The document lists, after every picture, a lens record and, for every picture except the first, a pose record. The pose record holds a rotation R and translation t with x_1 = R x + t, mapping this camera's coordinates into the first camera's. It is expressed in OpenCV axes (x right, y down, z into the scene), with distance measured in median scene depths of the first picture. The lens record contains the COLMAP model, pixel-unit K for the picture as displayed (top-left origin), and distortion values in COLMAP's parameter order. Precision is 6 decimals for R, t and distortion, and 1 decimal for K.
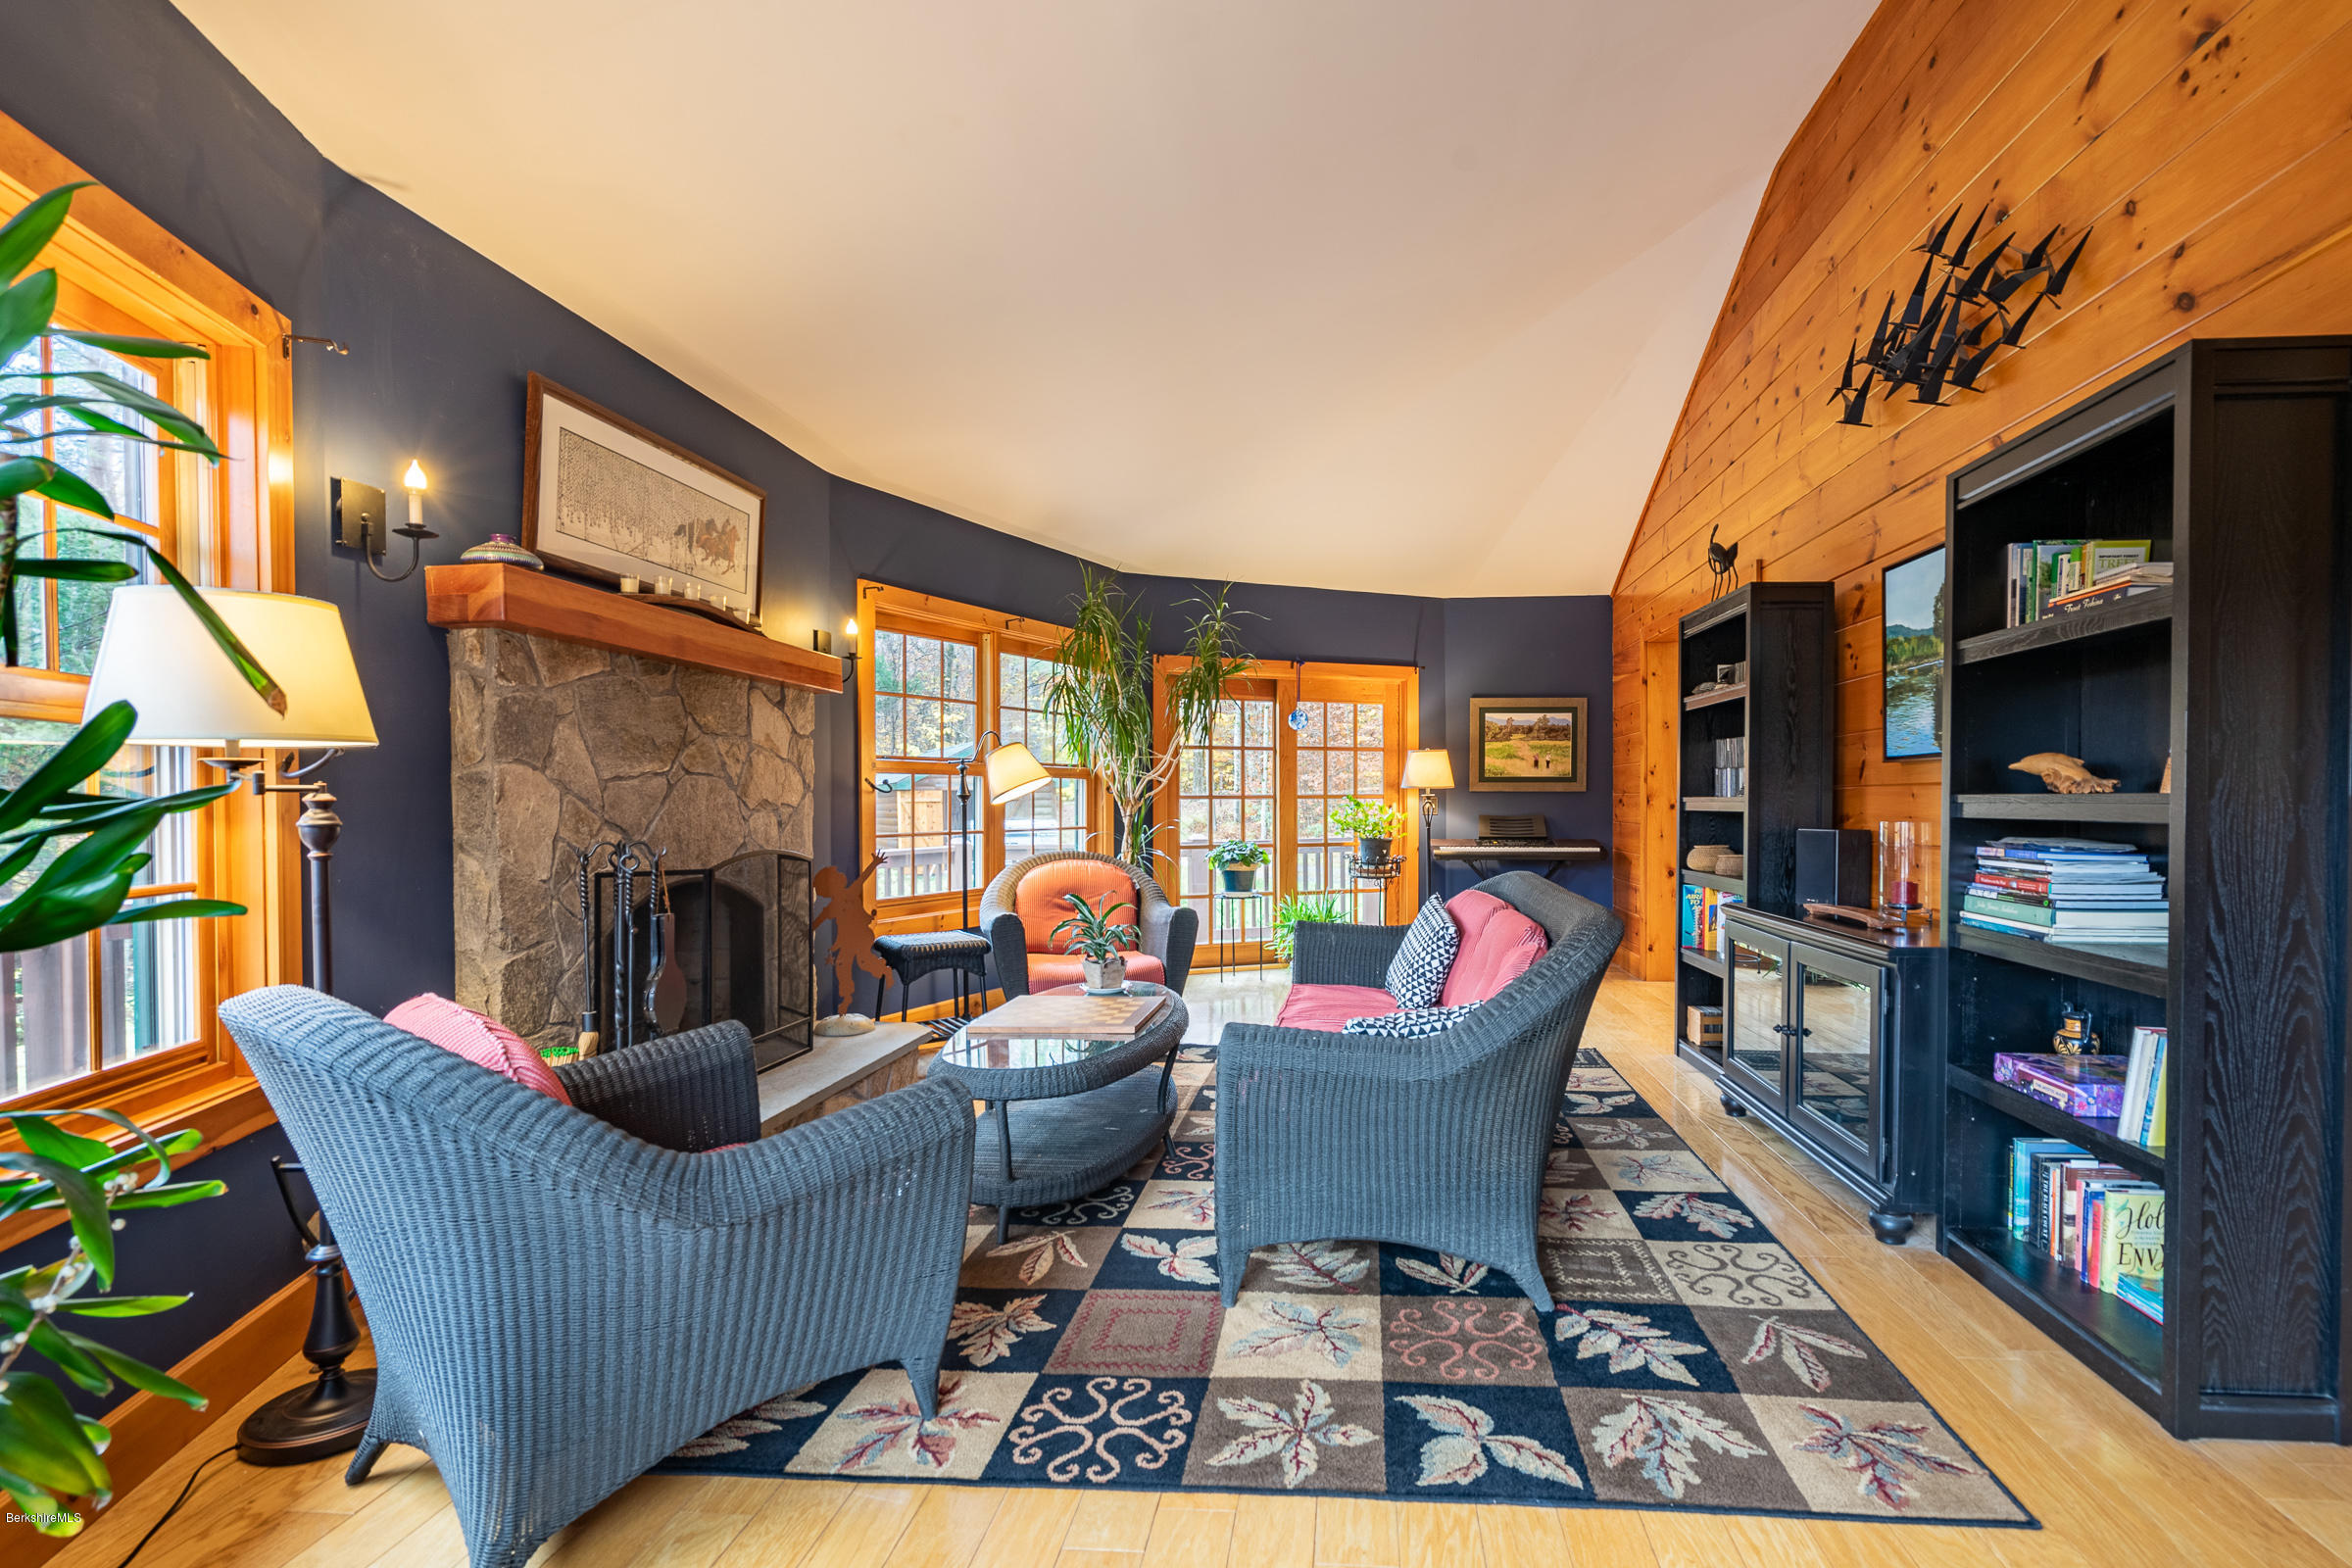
lens RADIAL K [[1095.4, 0, 1248.2], [0, 1095.4, 817.9], [0, 0, 1]] dist [-0.009622, 0.000698]
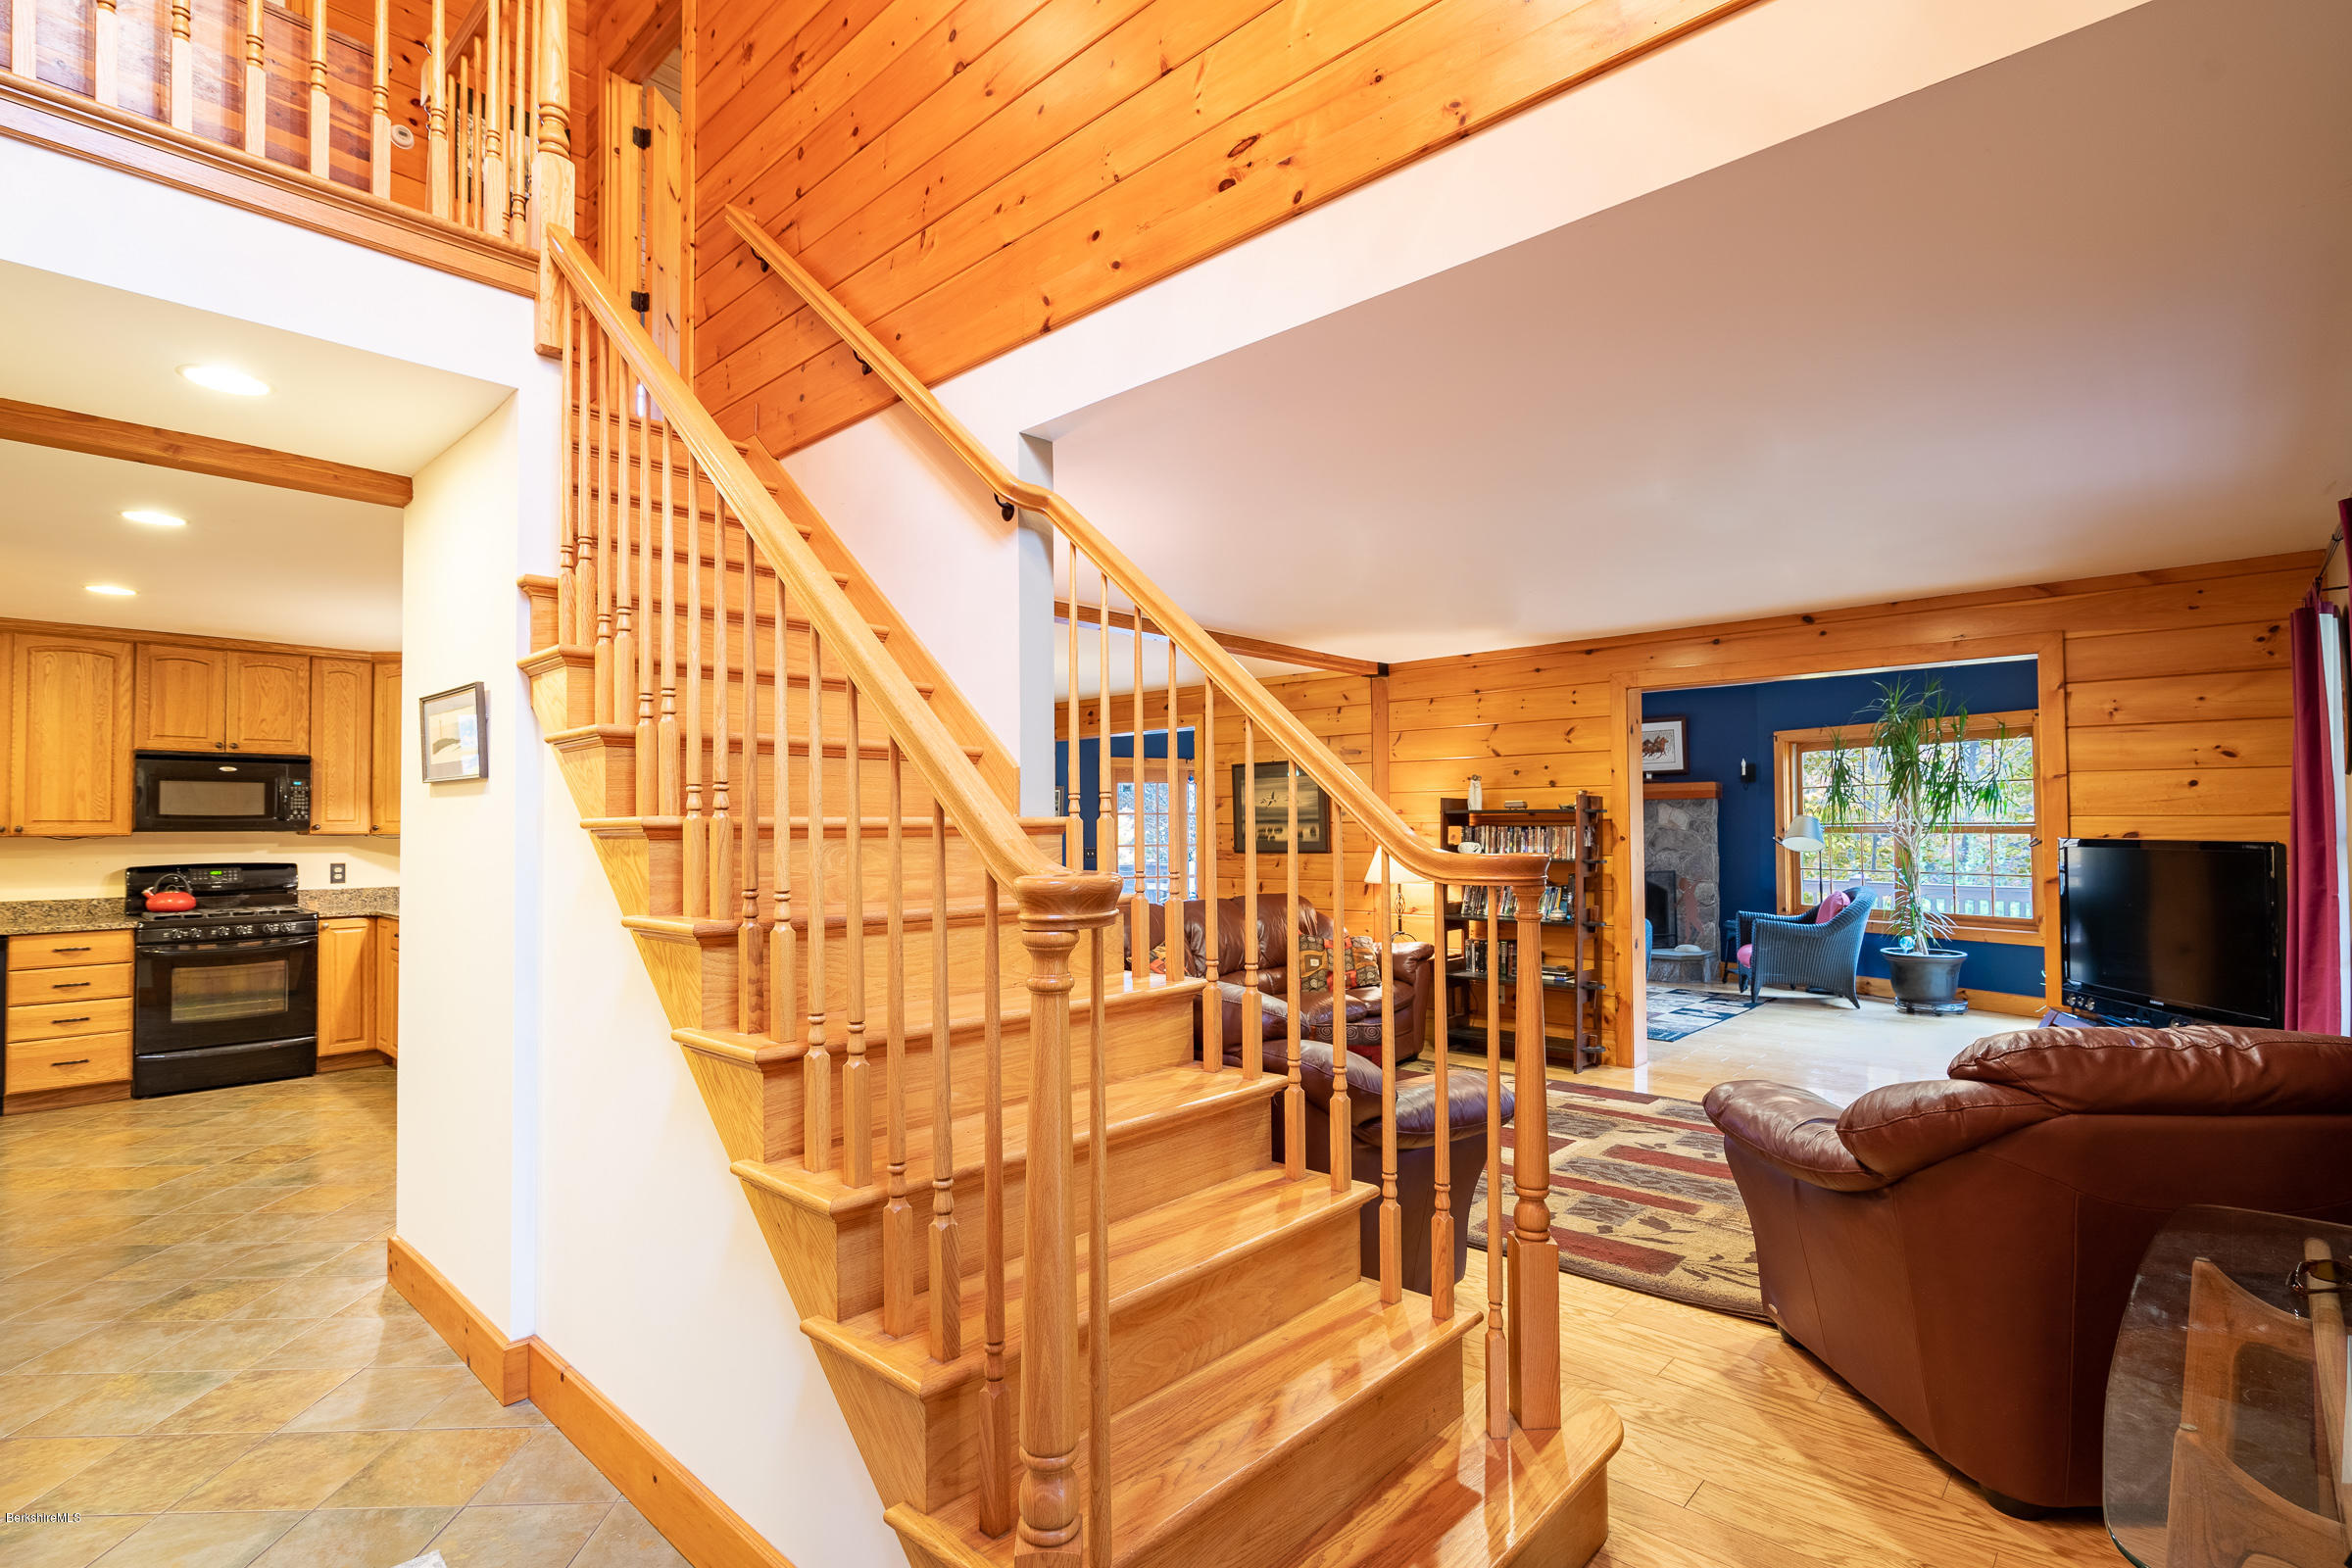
lens RADIAL K [[1163.0, 0, 1188.2], [0, 1163.0, 789.5], [0, 0, 1]] dist [-0.002199, -0.000127]
pose [[-0.600670, -0.022373, -0.799184, 3.039516], [-0.008190, 0.999728, -0.021832, -0.108305], [0.799455, -0.006569, -0.600690, 2.282471]]
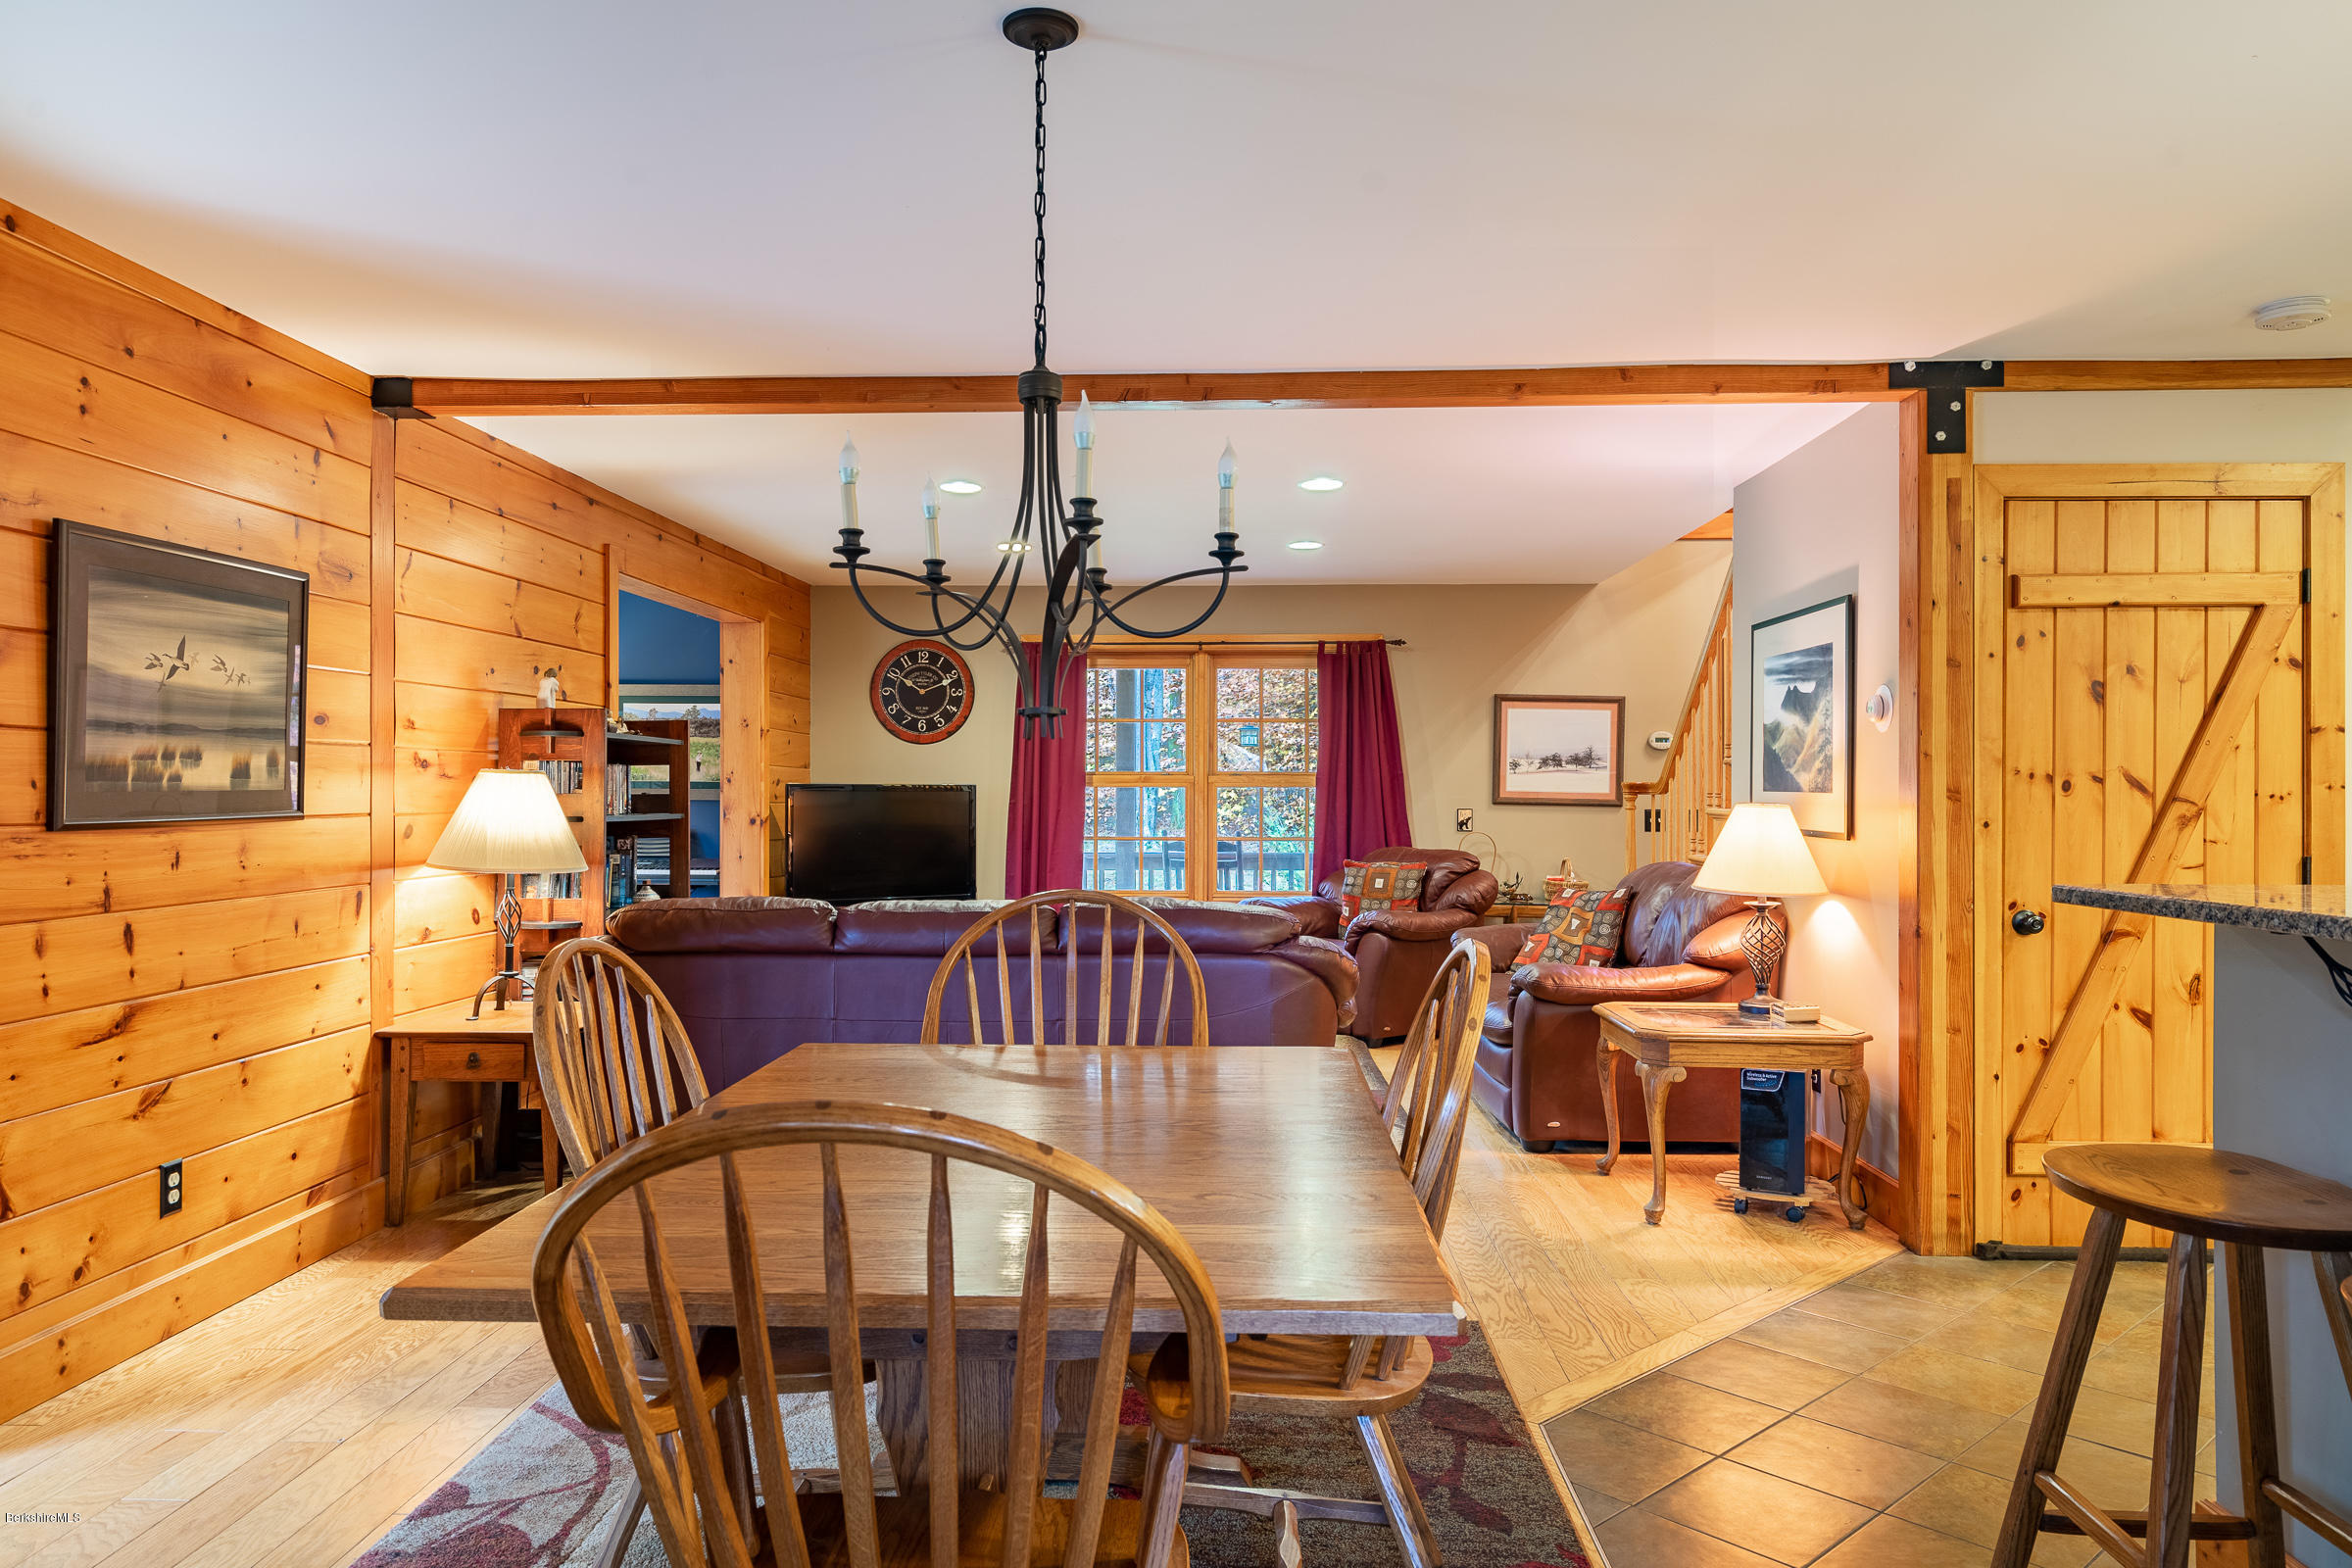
lens RADIAL K [[1471.8, 0, 1176.0], [0, 1471.8, 784.0], [0, 0, 1]] dist [0.001425, 0.000506]
pose [[0.999244, 0.000363, 0.038873, 1.493646], [0.000478, 0.999766, -0.021619, -0.029877], [-0.038871, 0.021621, 0.999010, -0.282888]]
